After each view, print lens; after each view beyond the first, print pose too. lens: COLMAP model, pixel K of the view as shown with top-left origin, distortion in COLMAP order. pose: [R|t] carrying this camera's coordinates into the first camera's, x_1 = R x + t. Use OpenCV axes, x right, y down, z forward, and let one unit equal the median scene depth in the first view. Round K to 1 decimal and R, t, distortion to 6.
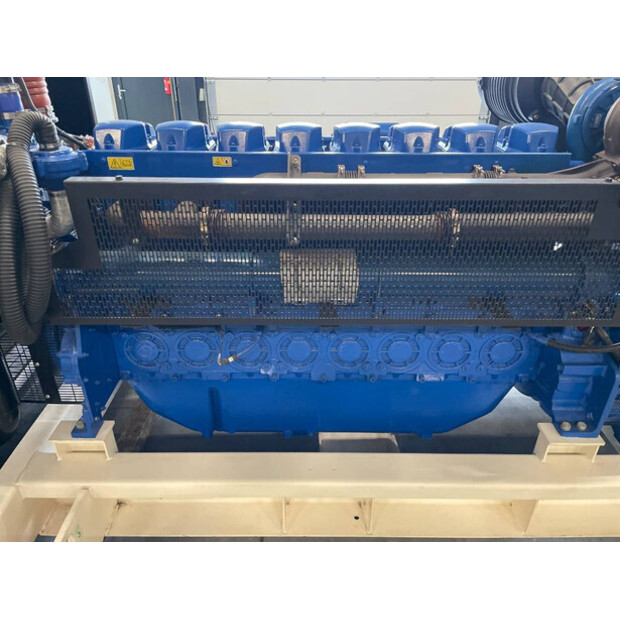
lens RADIAL K [[467.3, 0, 310.0], [0, 467.3, 310.0], [0, 0, 1]] dist [0.095674, -0.130625]
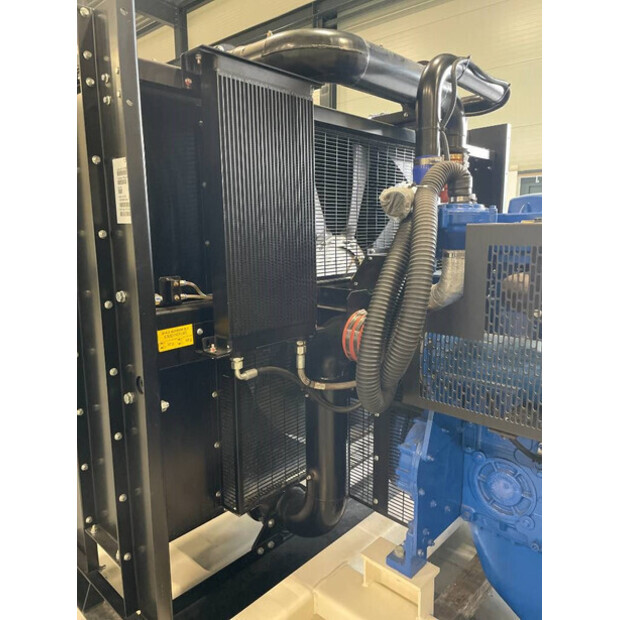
lens RADIAL K [[467.3, 0, 310.0], [0, 467.3, 310.0], [0, 0, 1]] dist [0.095674, -0.130625]
pose [[0.726682, 0.099224, -0.679770, -0.100492], [-0.321218, 0.923757, -0.208548, 0.085377], [0.607249, 0.369903, 0.703150, 0.217519]]
